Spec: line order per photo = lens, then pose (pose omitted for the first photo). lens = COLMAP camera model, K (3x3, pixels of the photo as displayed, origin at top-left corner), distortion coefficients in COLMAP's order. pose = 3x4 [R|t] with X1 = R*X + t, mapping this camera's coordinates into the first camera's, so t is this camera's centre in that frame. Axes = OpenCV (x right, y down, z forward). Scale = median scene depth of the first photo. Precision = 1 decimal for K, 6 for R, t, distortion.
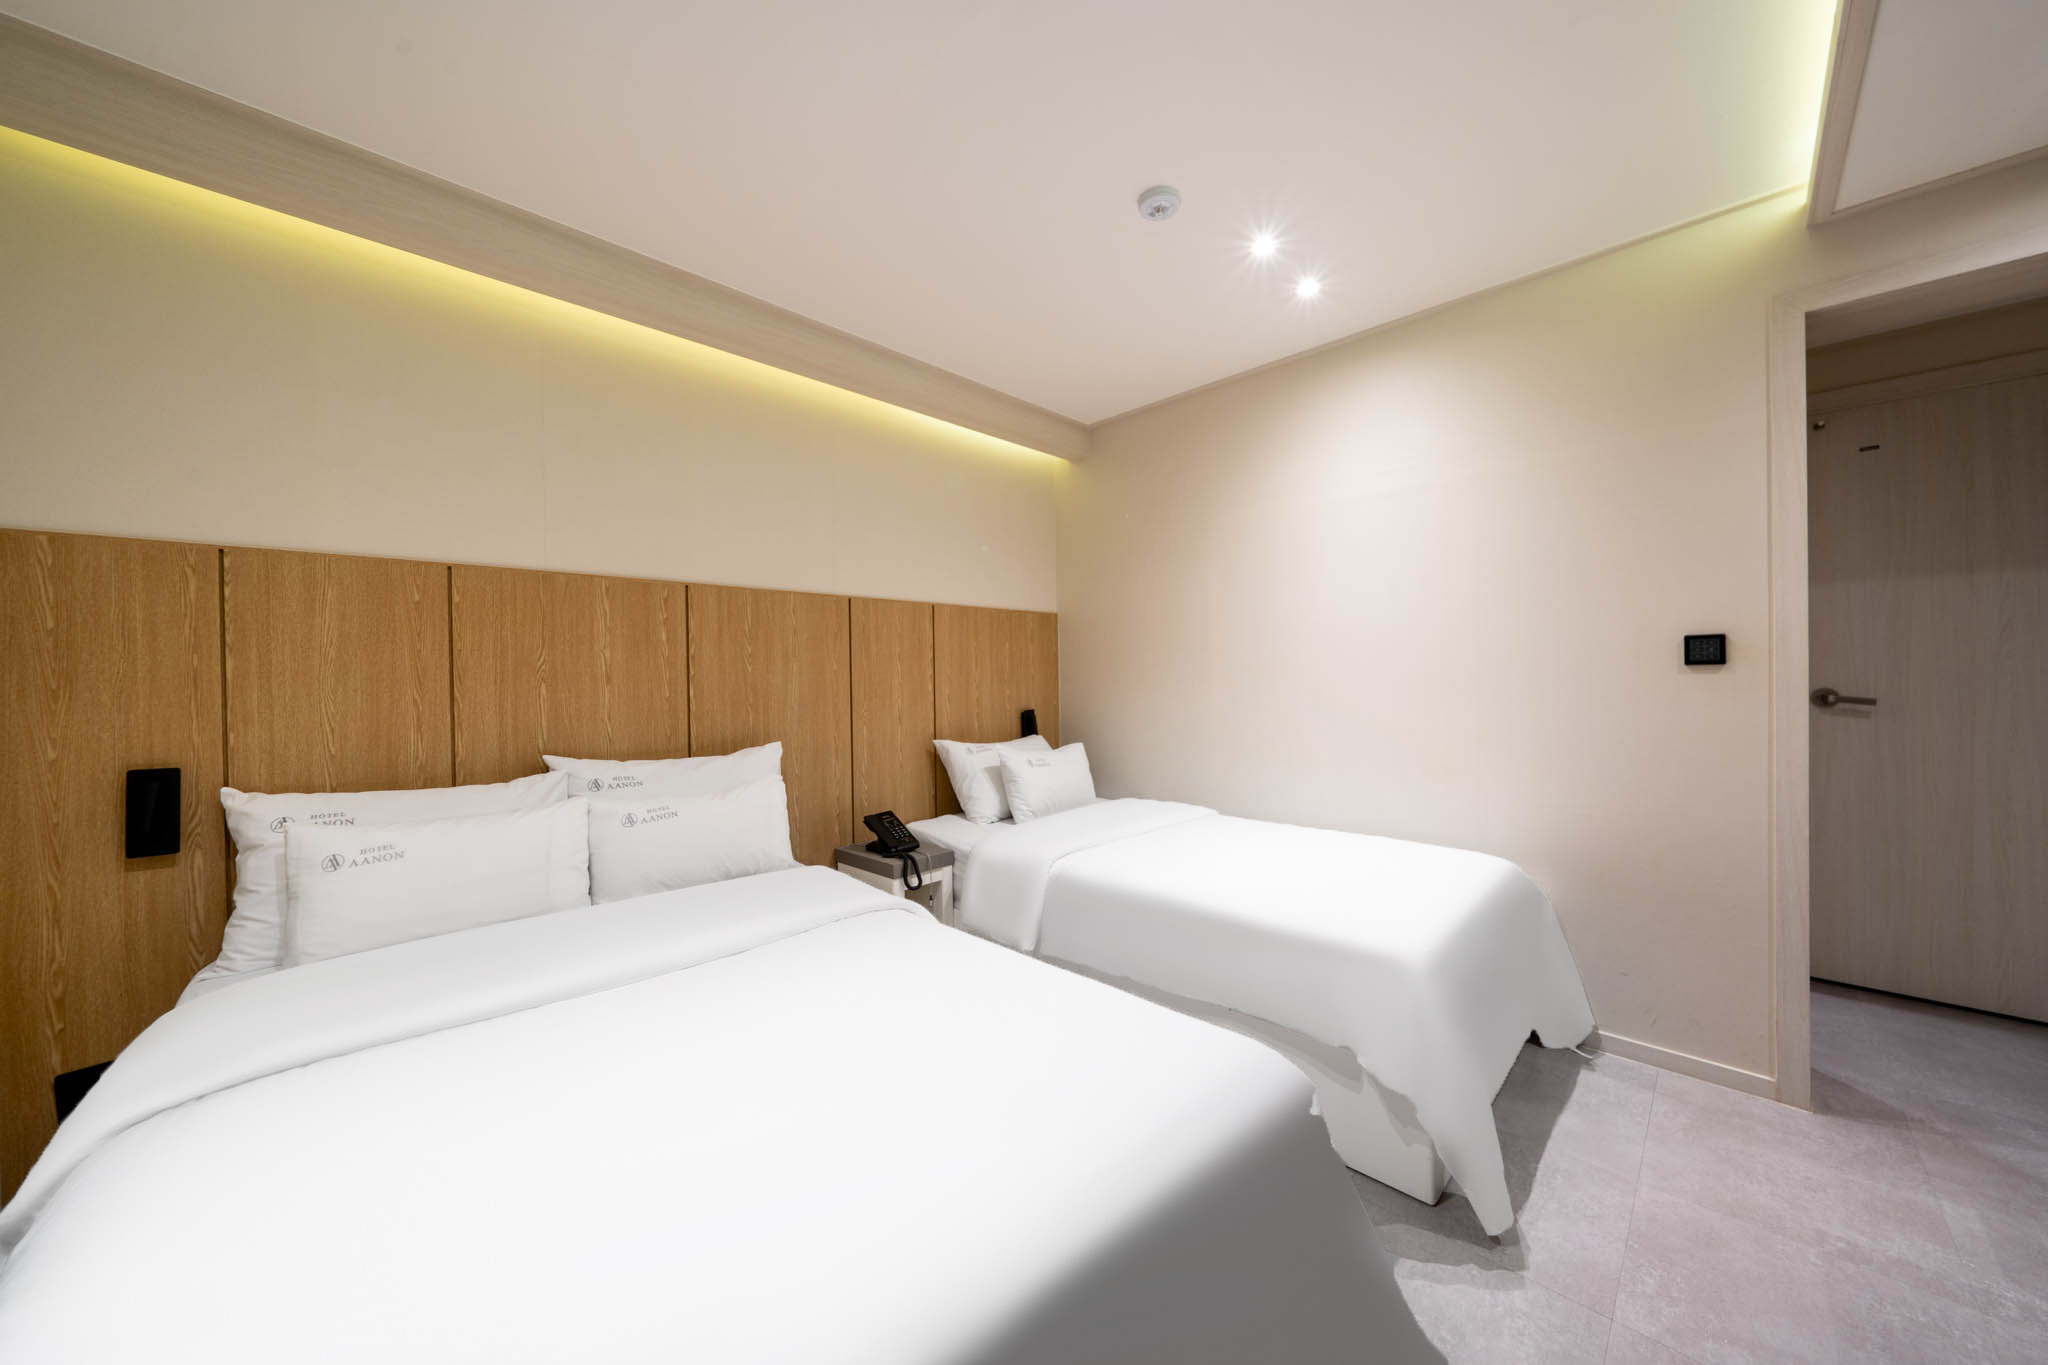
lens RADIAL K [[705.2, 0, 1040.6], [0, 705.2, 680.5], [0, 0, 1]] dist [-0.002088, -0.000135]
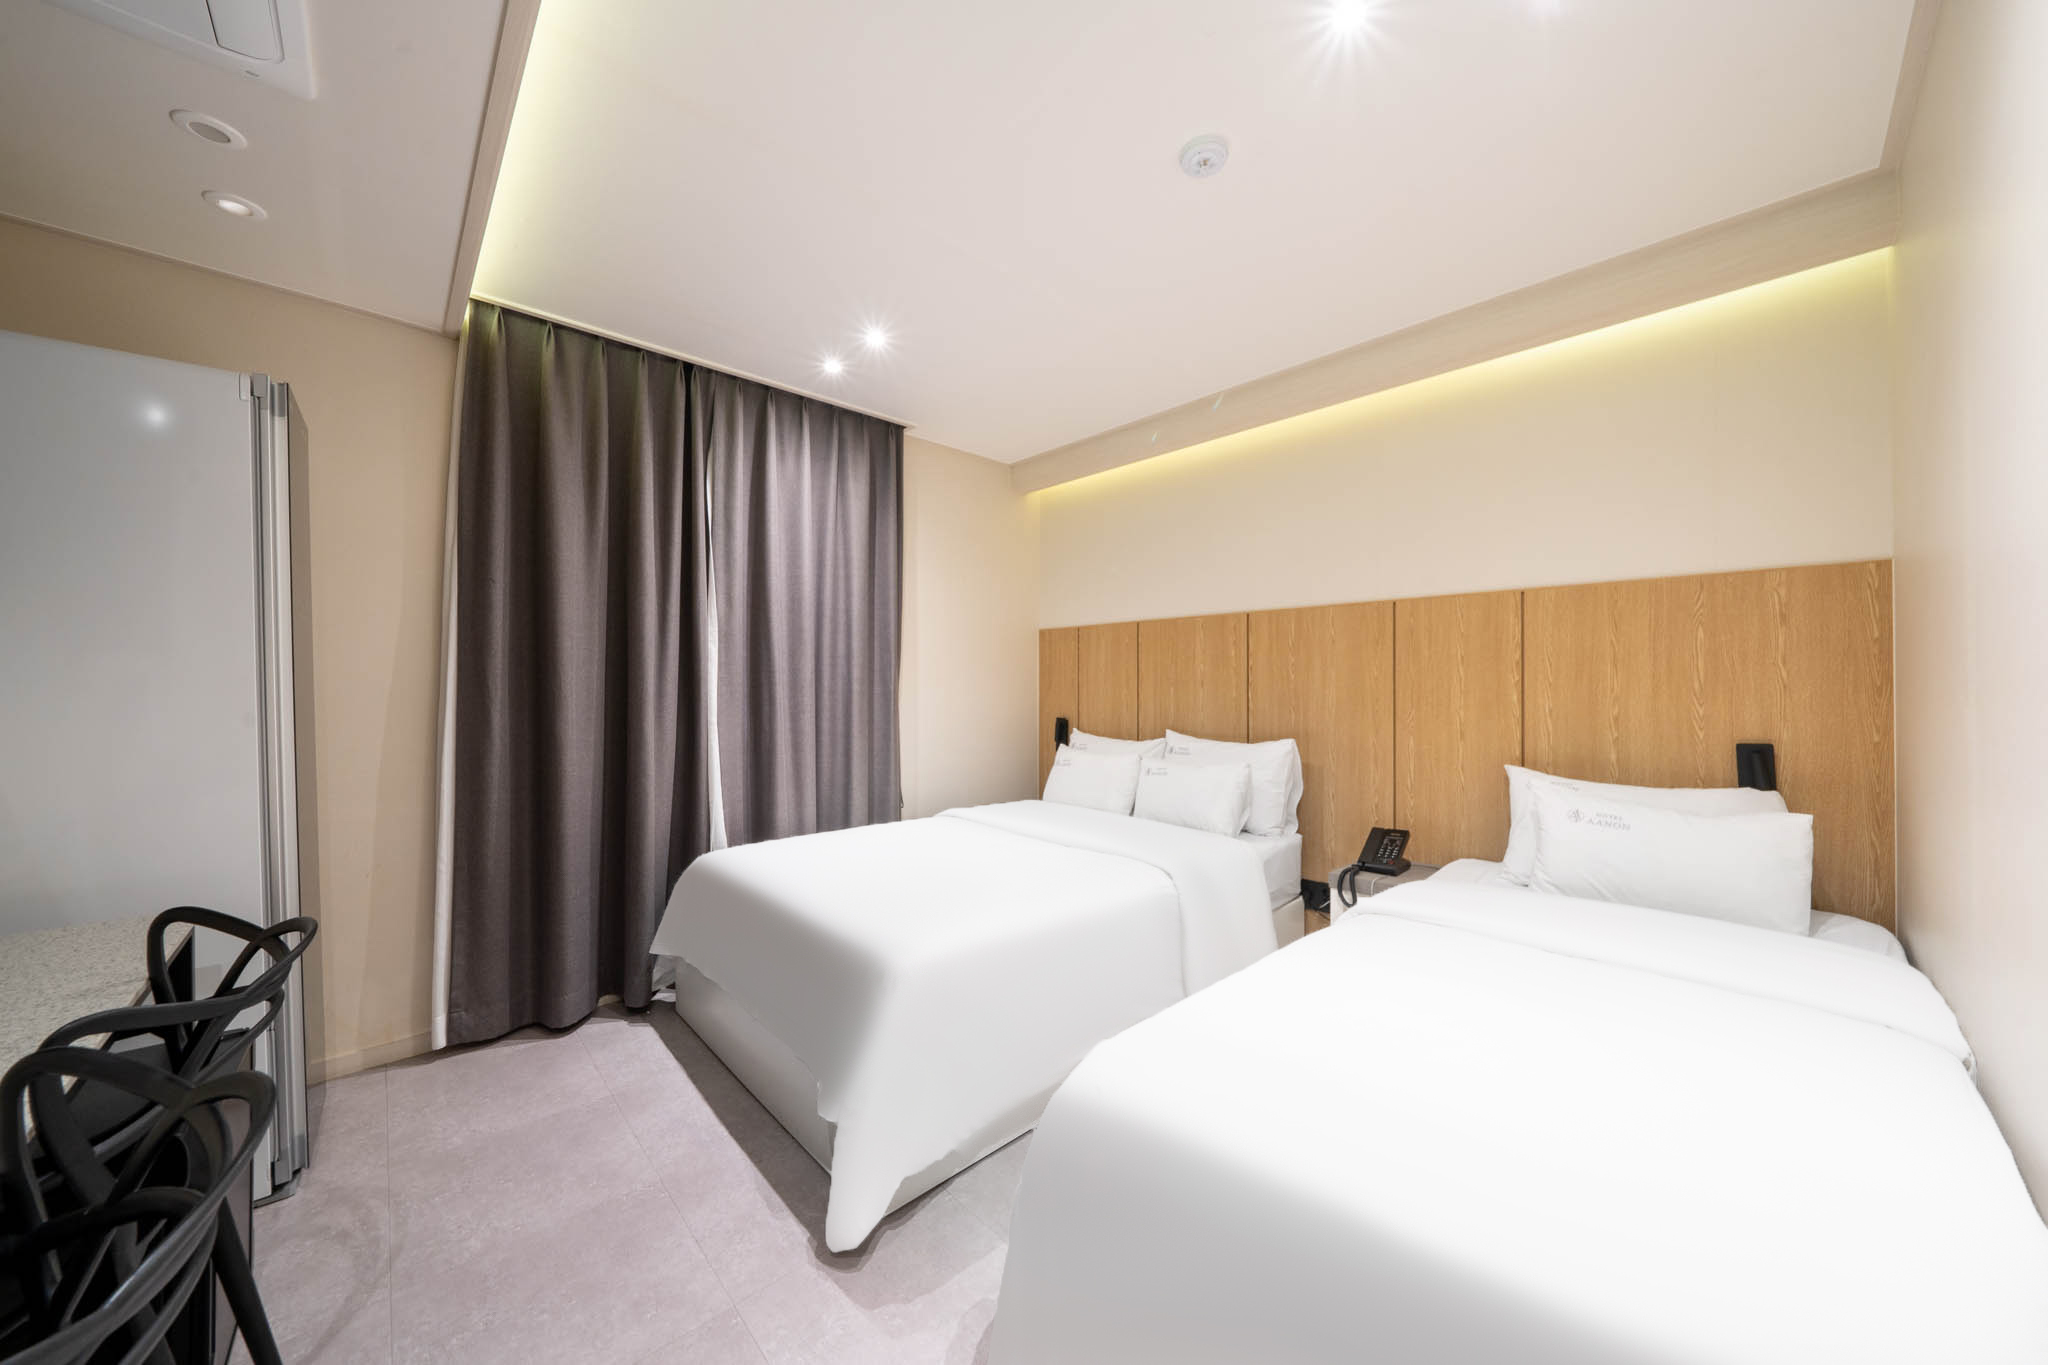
lens RADIAL K [[705.2, 0, 1040.6], [0, 705.2, 680.5], [0, 0, 1]] dist [-0.002088, -0.000135]
pose [[-0.022902, 0.006650, -0.999716, 0.716126], [-0.004129, 0.999969, 0.006746, -0.014065], [0.999729, 0.004283, -0.022873, 0.548612]]
